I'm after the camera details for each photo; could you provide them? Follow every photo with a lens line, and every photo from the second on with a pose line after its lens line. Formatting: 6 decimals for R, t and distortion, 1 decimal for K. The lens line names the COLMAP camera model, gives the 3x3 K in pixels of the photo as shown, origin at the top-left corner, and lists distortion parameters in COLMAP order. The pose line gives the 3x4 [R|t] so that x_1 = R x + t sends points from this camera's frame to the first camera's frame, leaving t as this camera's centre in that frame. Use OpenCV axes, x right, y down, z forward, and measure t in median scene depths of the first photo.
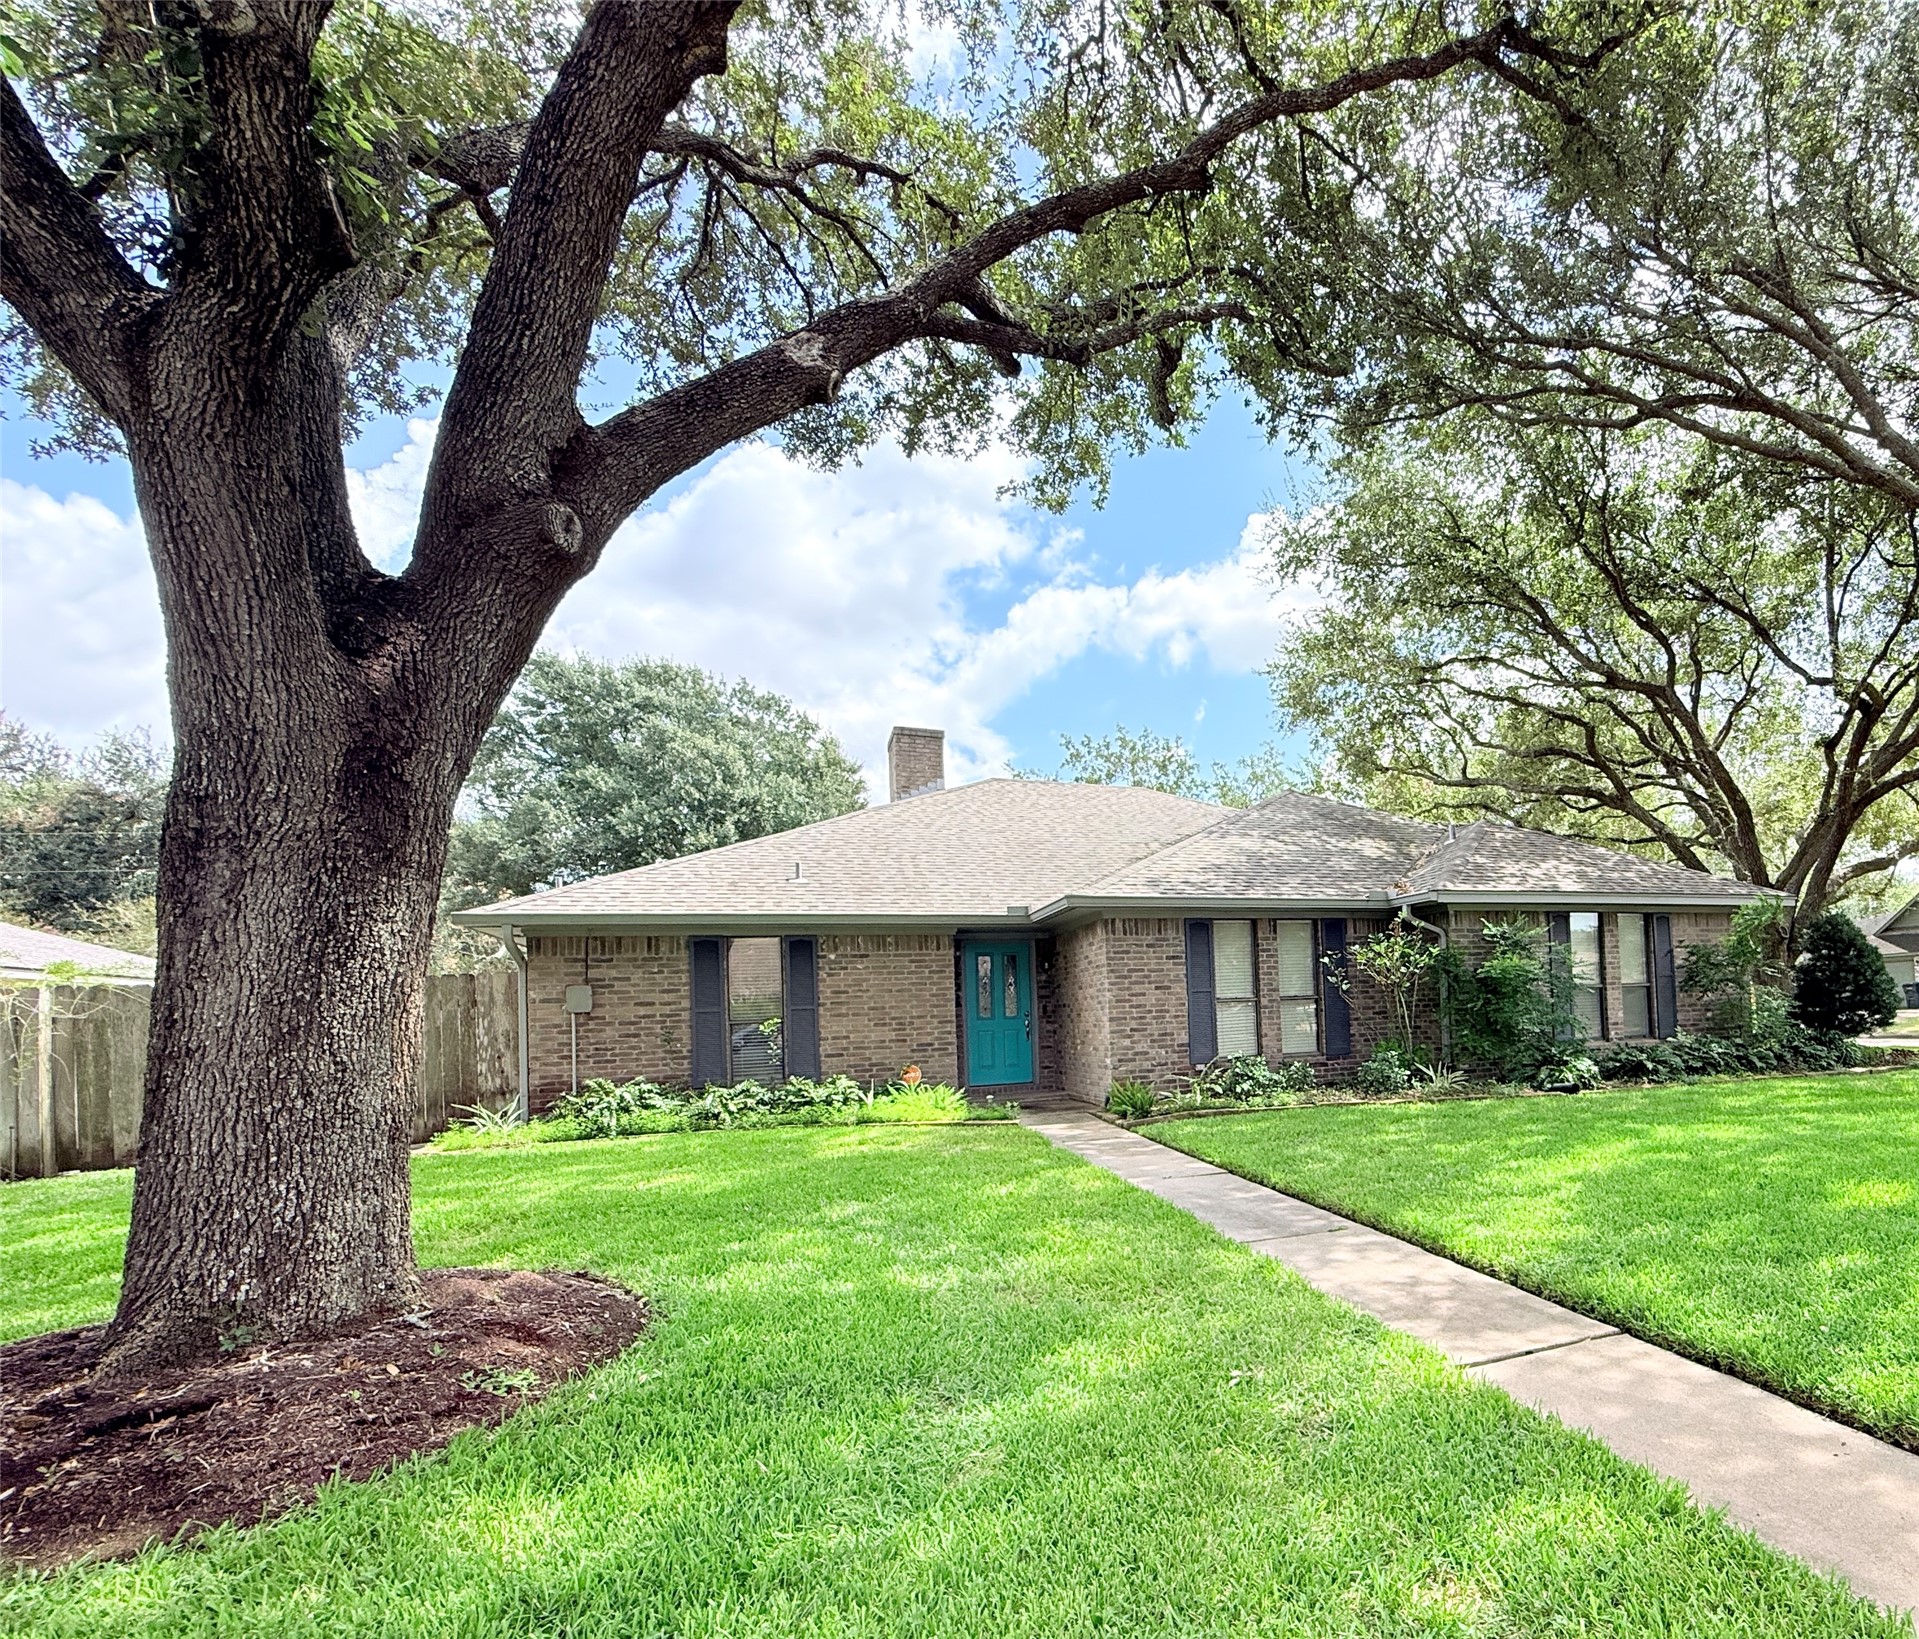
lens RADIAL K [[1103.2, 0, 959.5], [0, 1103.2, 966.1], [0, 0, 1]] dist [0.001686, -0.000938]
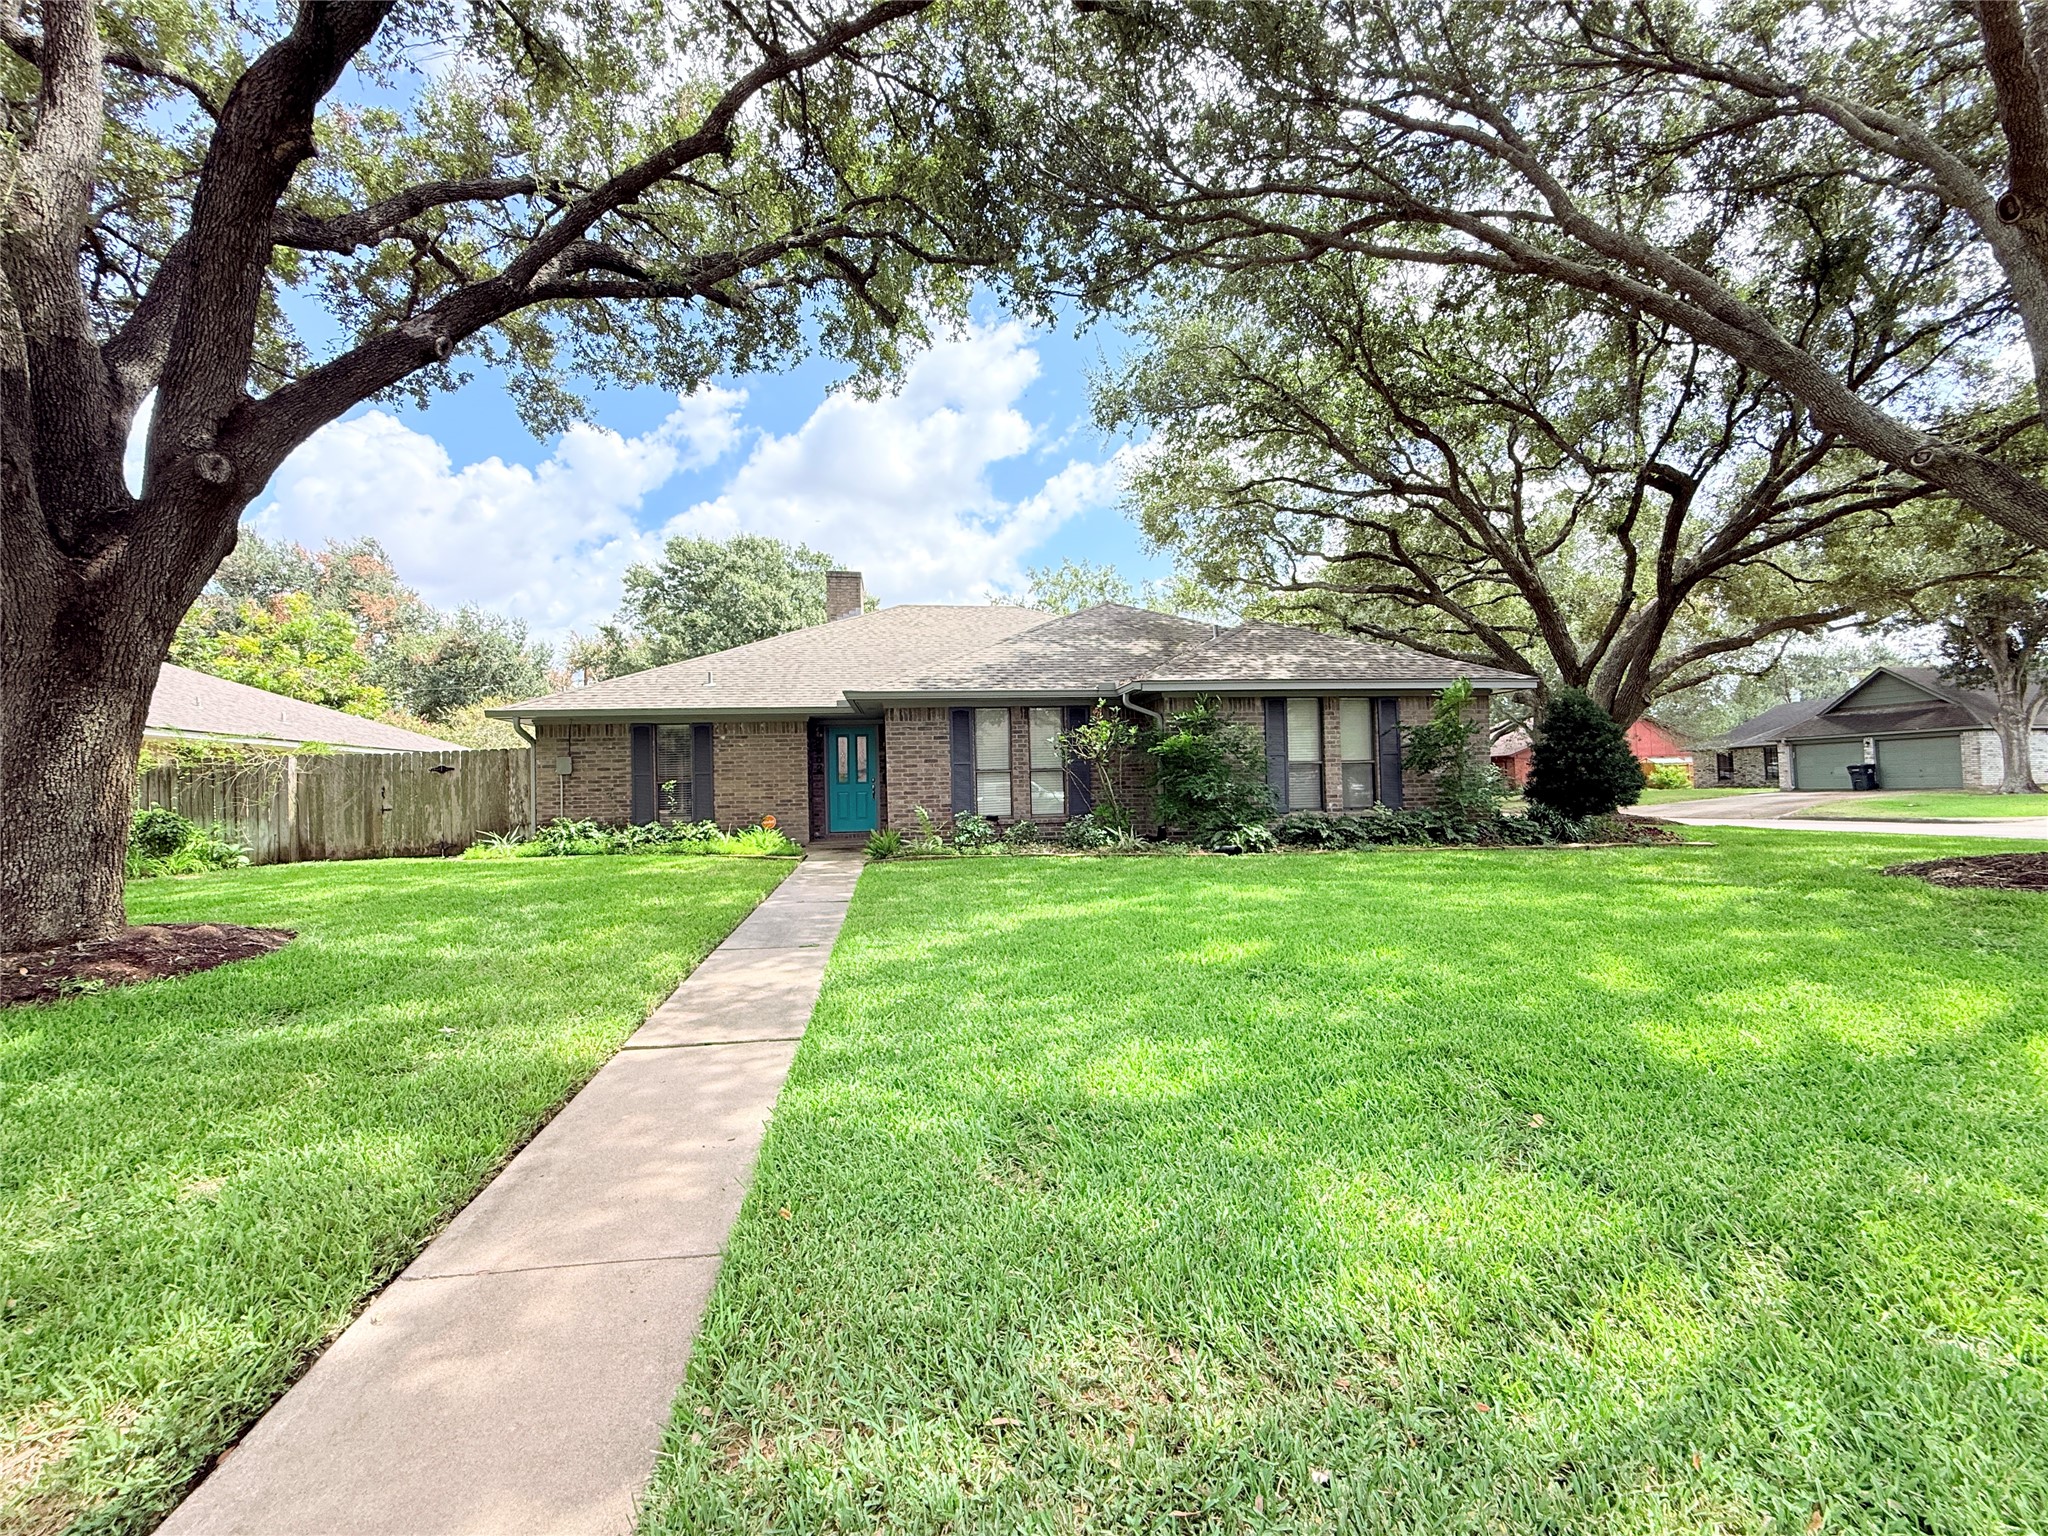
lens RADIAL K [[817.8, 0, 1024.0], [0, 817.8, 768.0], [0, 0, 1]] dist [-0.000730, 0.000439]
pose [[0.949606, 0.009578, -0.313299, 0.580576], [-0.002462, 0.999730, 0.023102, 0.005230], [0.313436, -0.021166, 0.949373, 0.116647]]
